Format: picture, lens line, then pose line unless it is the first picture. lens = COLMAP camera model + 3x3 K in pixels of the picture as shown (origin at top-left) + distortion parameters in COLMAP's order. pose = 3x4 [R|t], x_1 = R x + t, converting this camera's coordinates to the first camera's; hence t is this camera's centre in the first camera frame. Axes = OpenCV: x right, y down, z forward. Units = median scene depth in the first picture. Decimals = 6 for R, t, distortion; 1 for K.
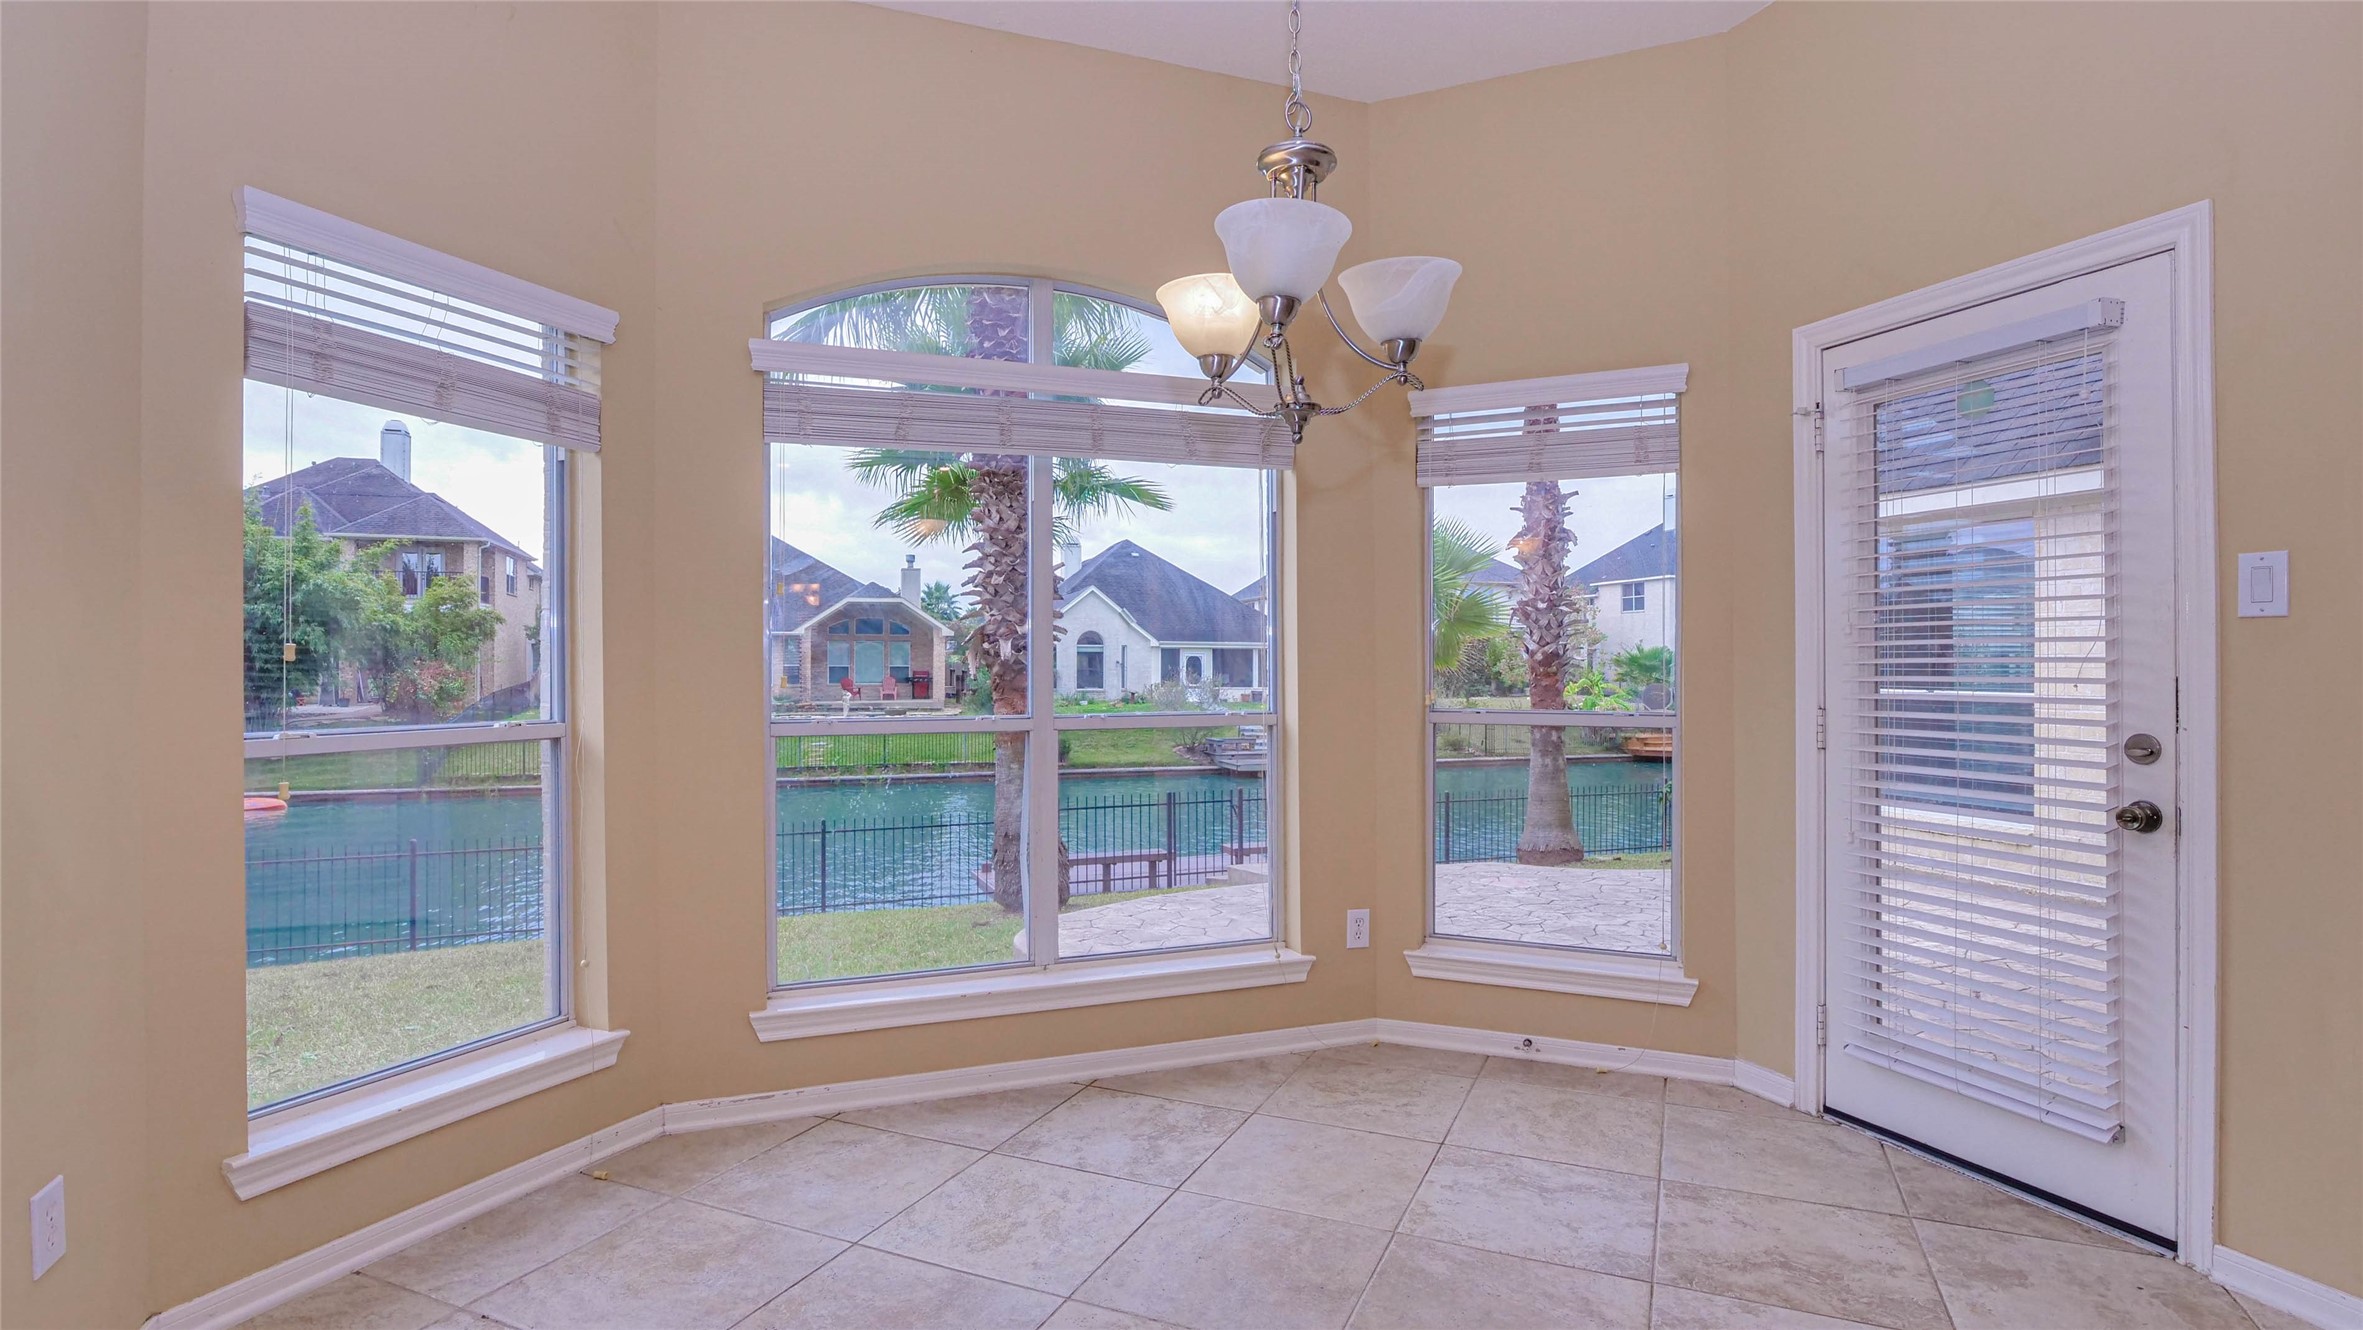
lens RADIAL K [[1145.4, 0, 1179.3], [0, 1145.4, 660.3], [0, 0, 1]] dist [-0.005276, -0.002793]
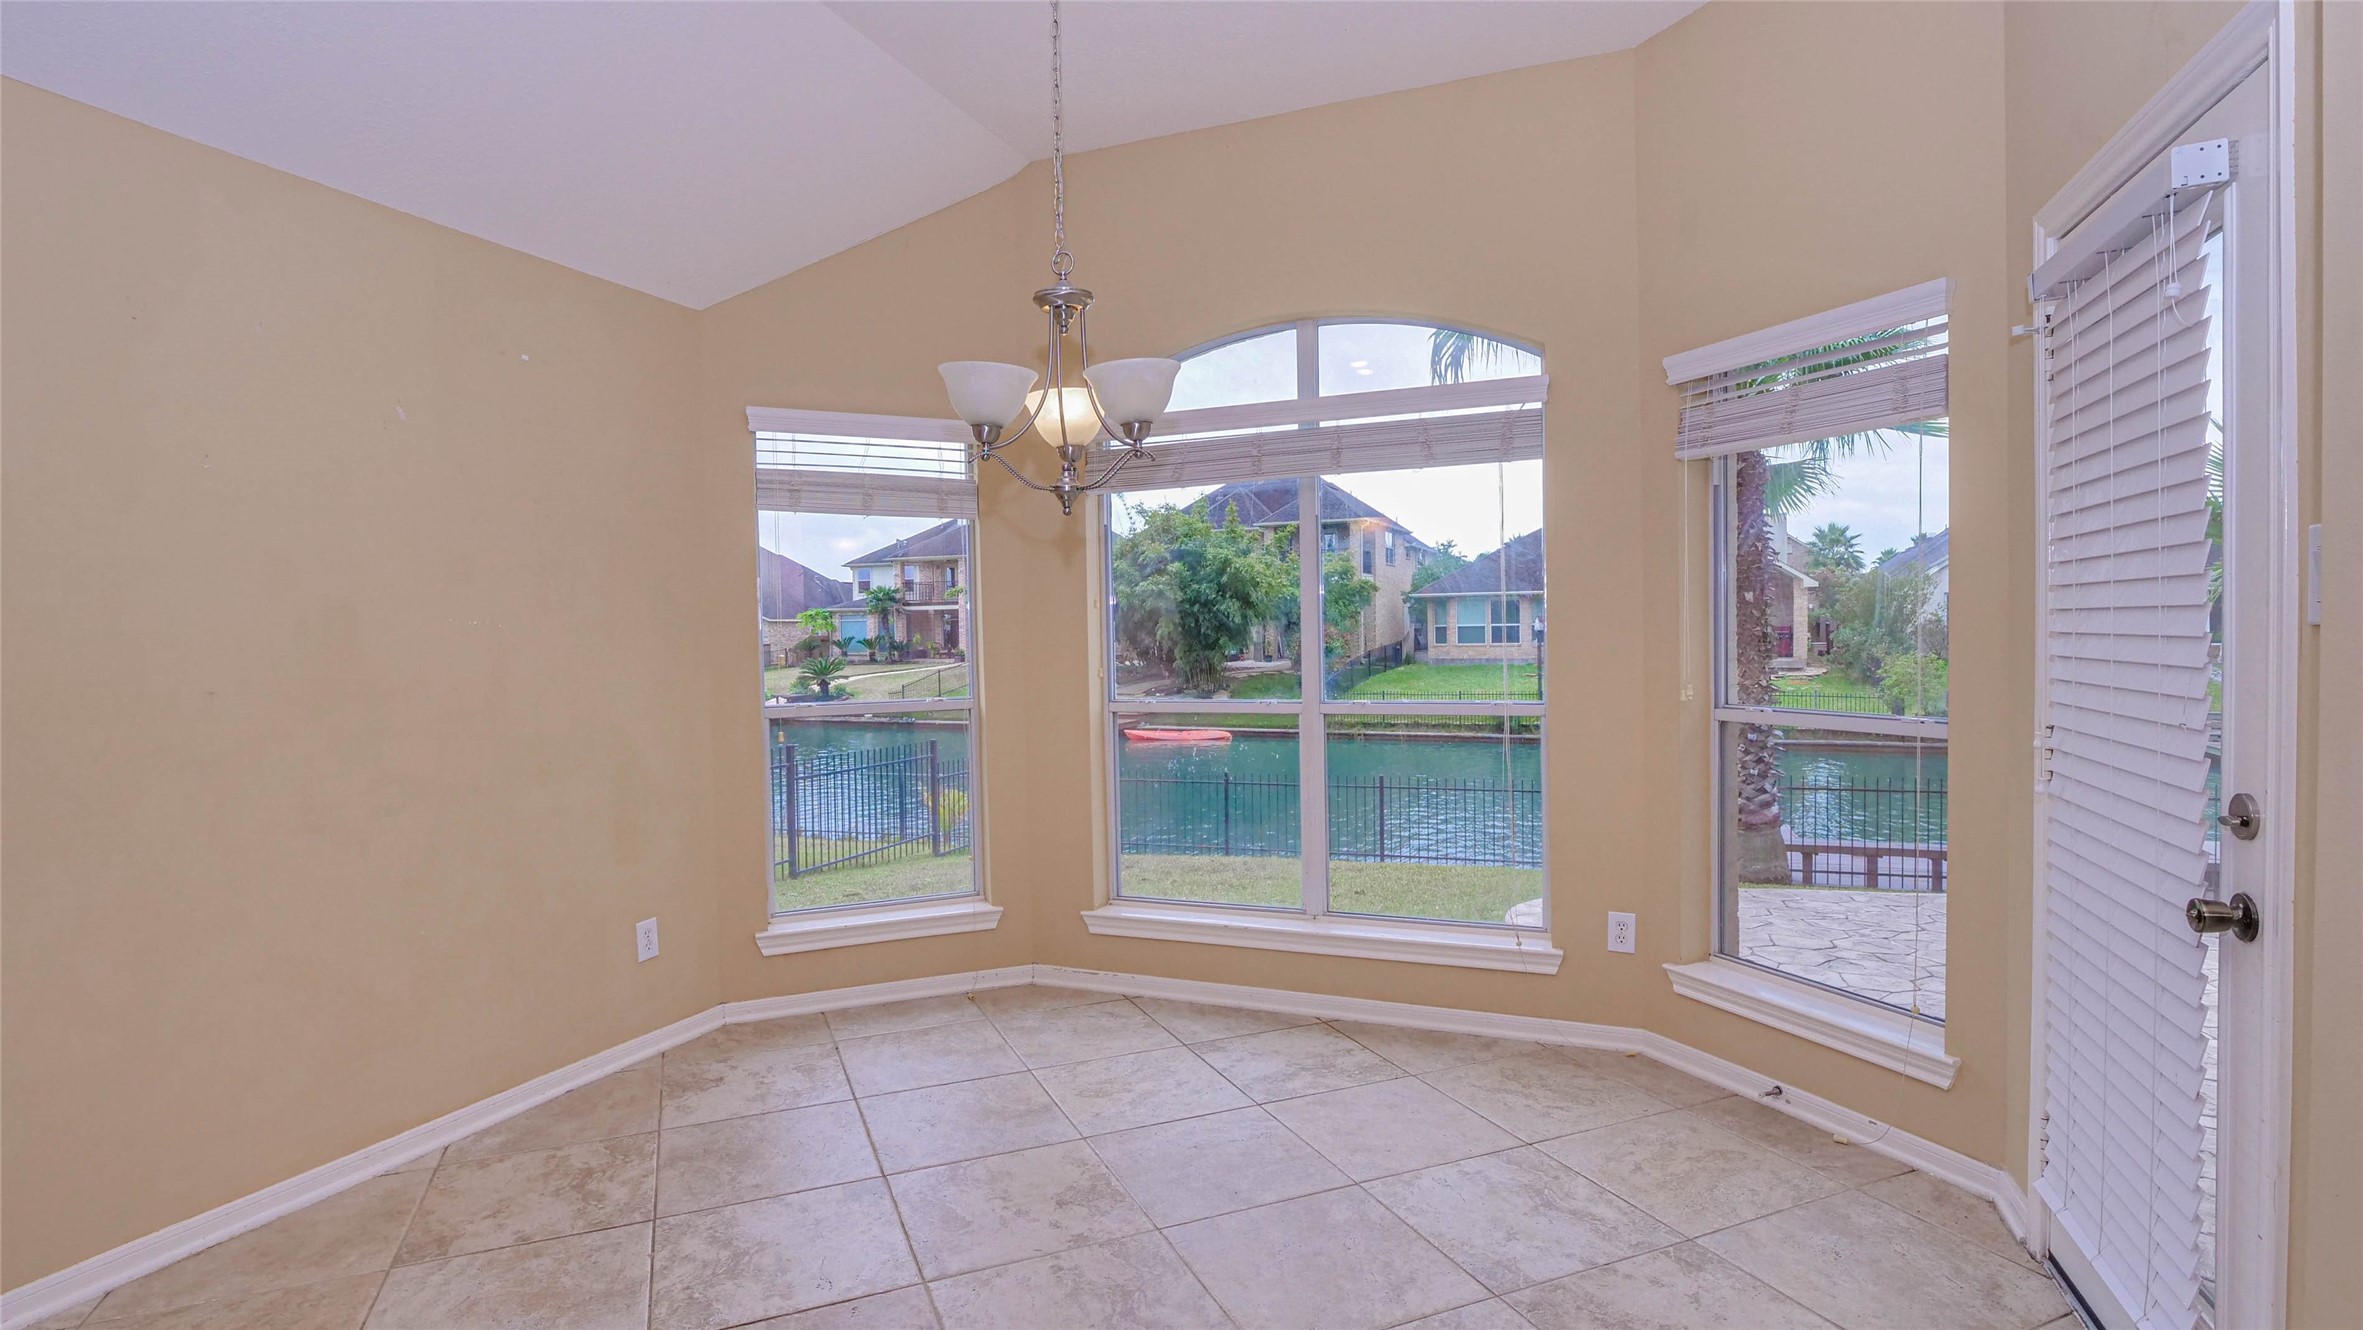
lens RADIAL K [[1145.4, 0, 1175.5], [0, 1145.4, 666.8], [0, 0, 1]] dist [-0.005276, -0.002793]
pose [[0.735722, 0.009983, -0.677210, 0.569522], [0.020520, 0.999104, 0.037021, -0.032528], [0.676973, -0.041133, 0.734858, 0.059972]]
